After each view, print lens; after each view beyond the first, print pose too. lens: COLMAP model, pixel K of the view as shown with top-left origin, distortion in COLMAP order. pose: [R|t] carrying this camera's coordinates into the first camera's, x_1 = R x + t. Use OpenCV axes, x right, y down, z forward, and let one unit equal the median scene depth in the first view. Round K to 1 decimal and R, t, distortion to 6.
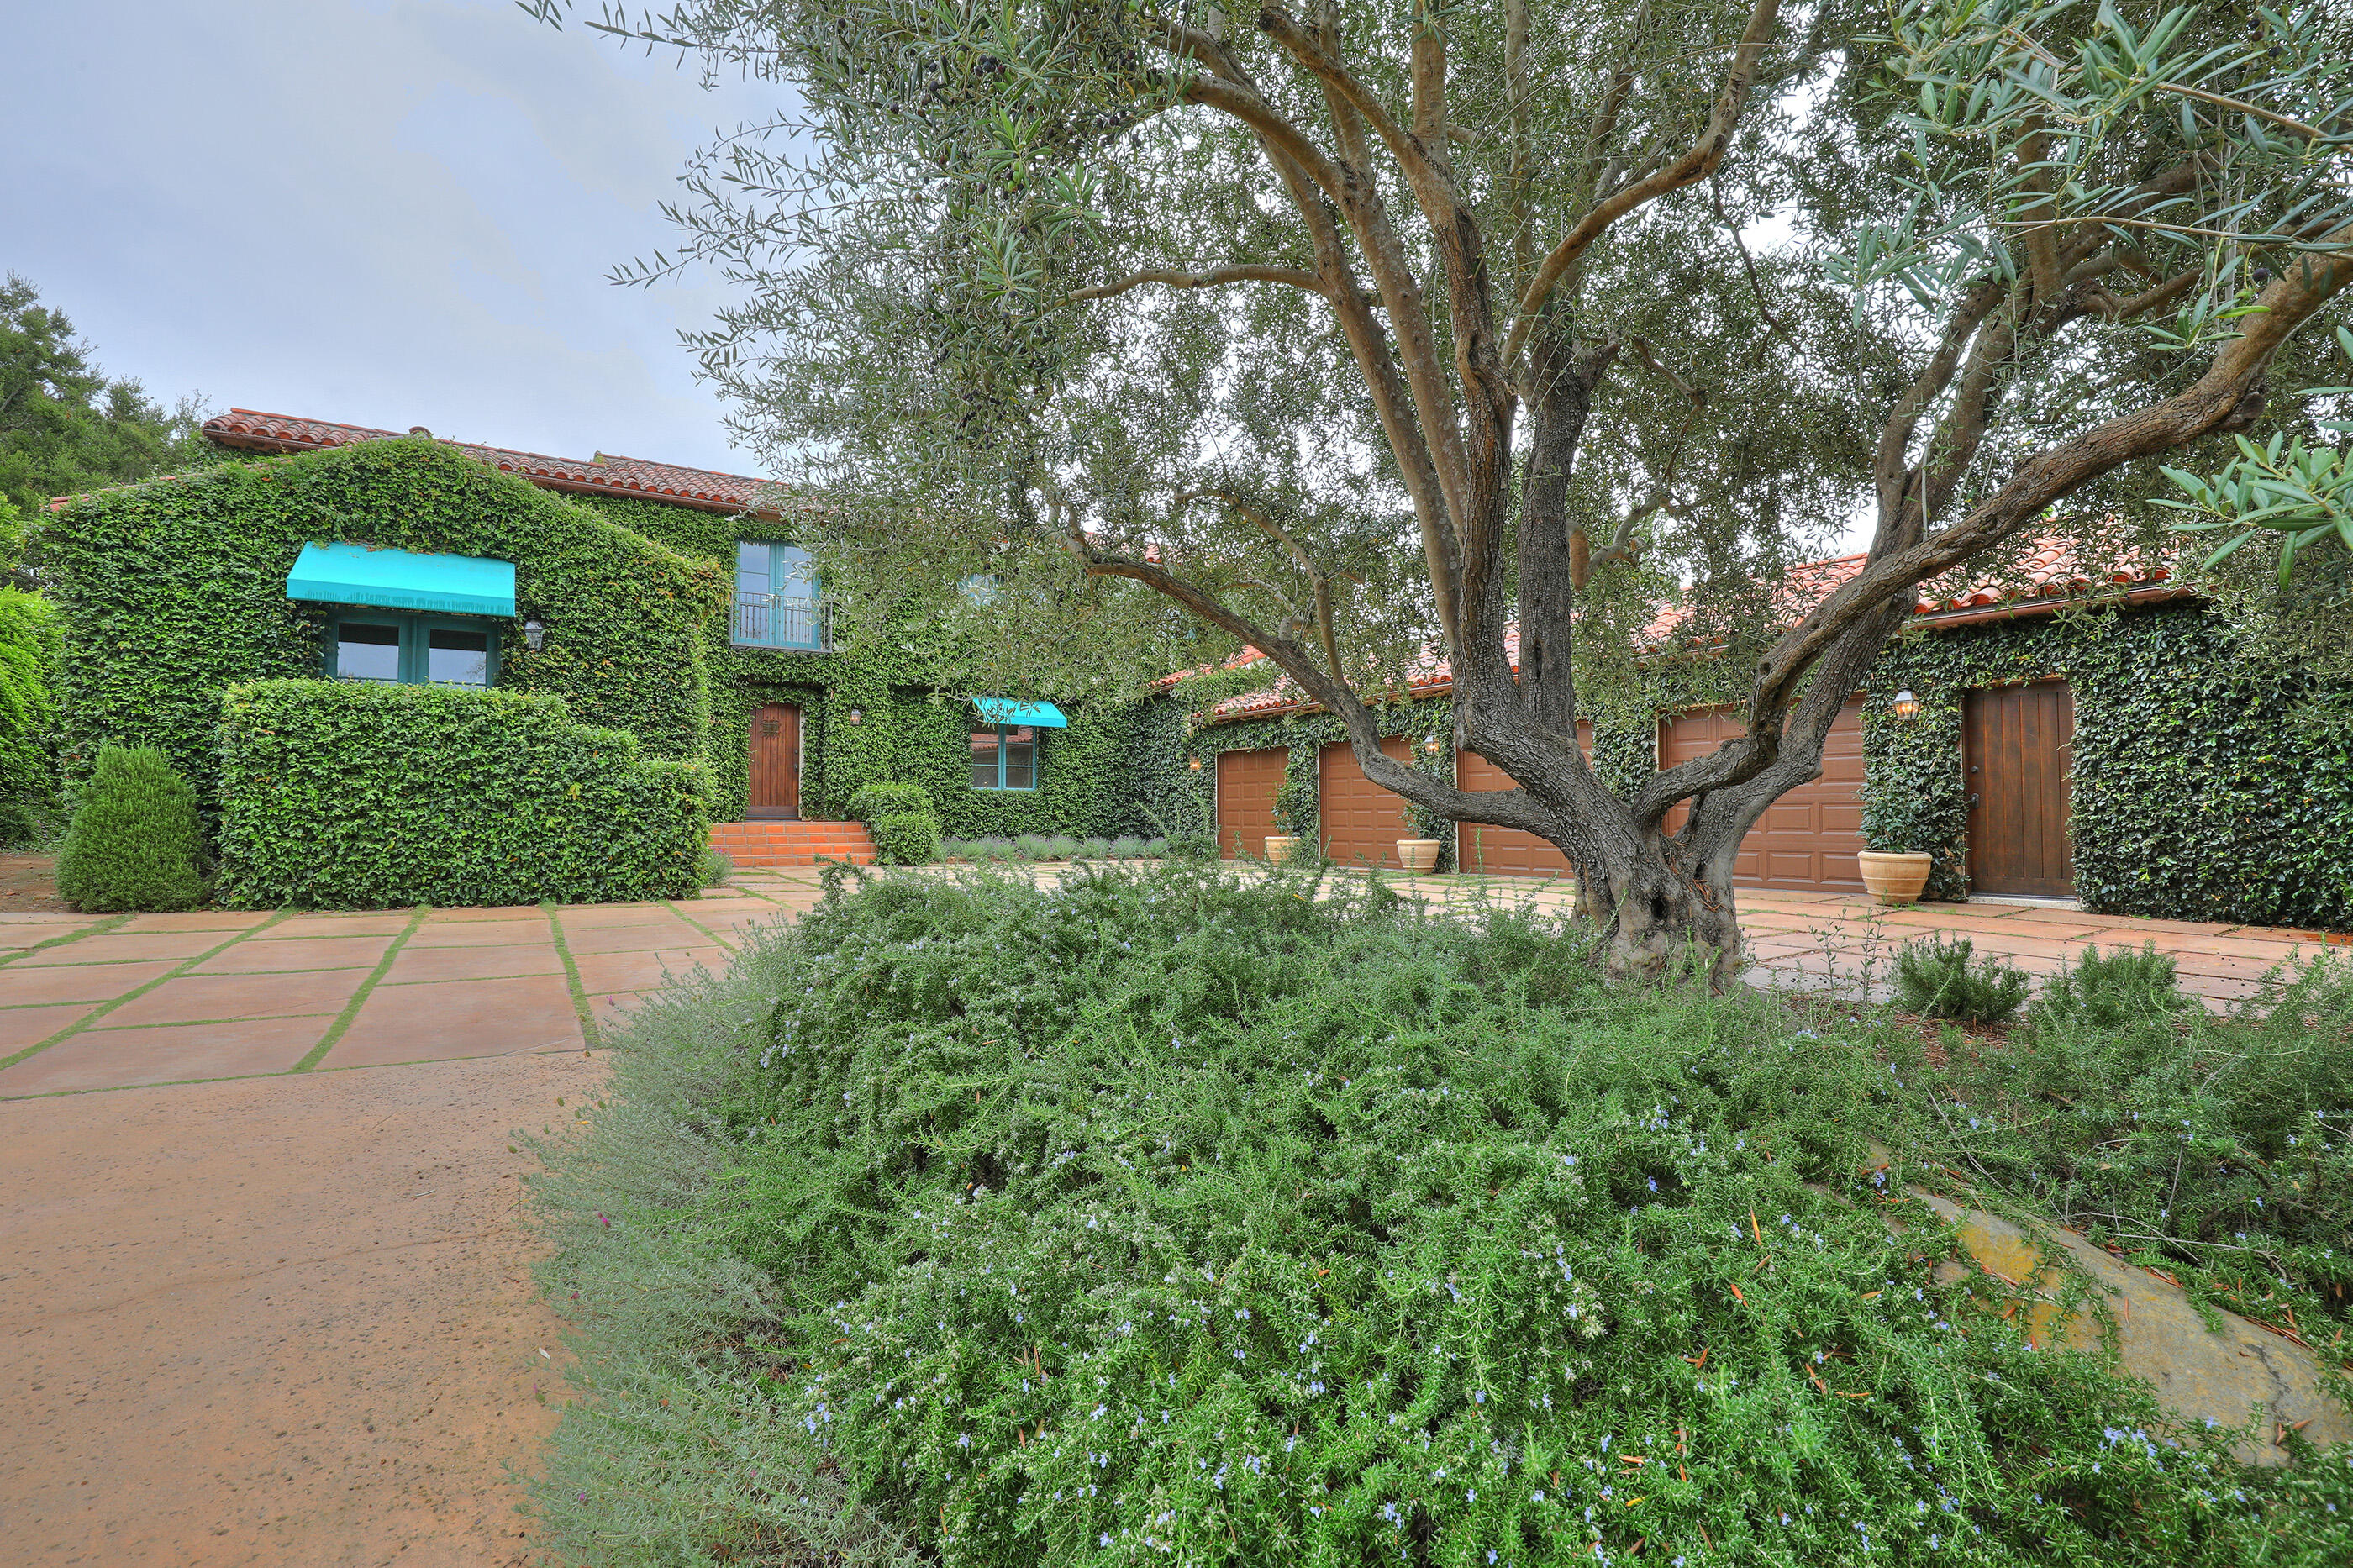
lens RADIAL K [[1085.6, 0, 1176.5], [0, 1085.6, 784.0], [0, 0, 1]] dist [0.001893, 0.000408]
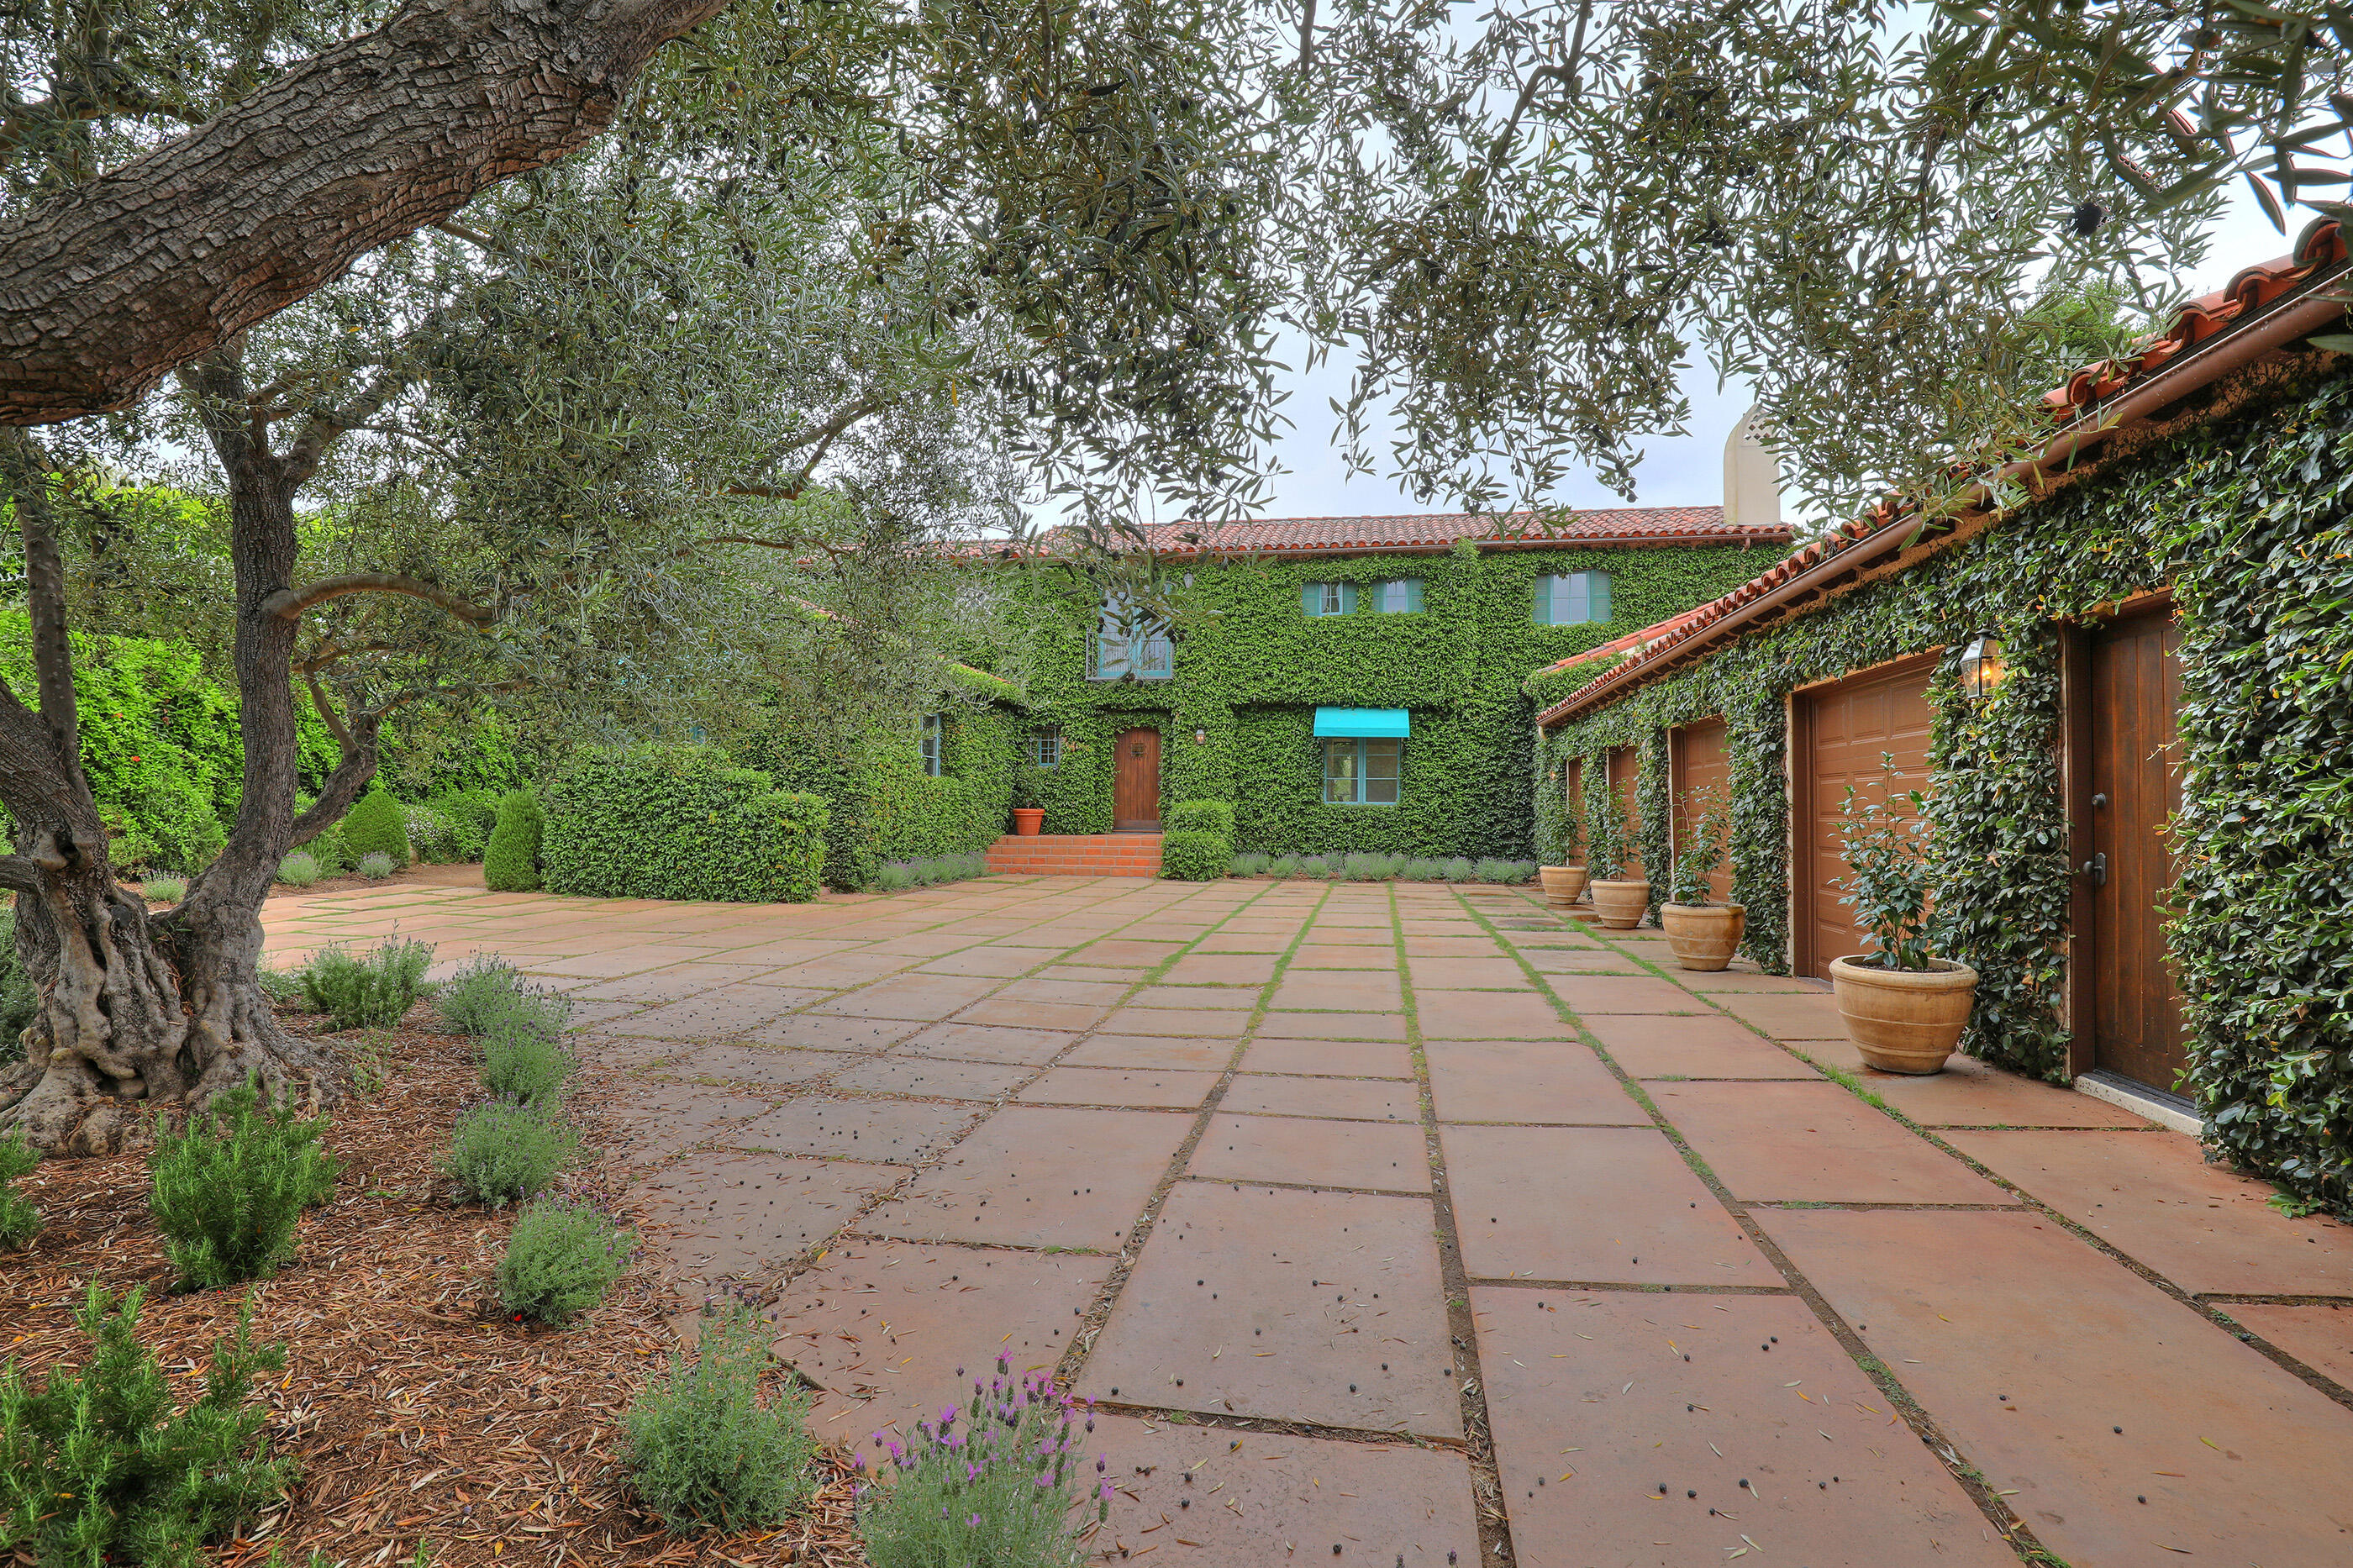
lens RADIAL K [[1085.6, 0, 1176.5], [0, 1085.6, 784.0], [0, 0, 1]] dist [0.001893, 0.000408]
pose [[0.738993, -0.010731, -0.673628, 0.407788], [0.011951, 0.999925, -0.002818, -0.013010], [0.673608, -0.005968, 0.739065, 0.207633]]
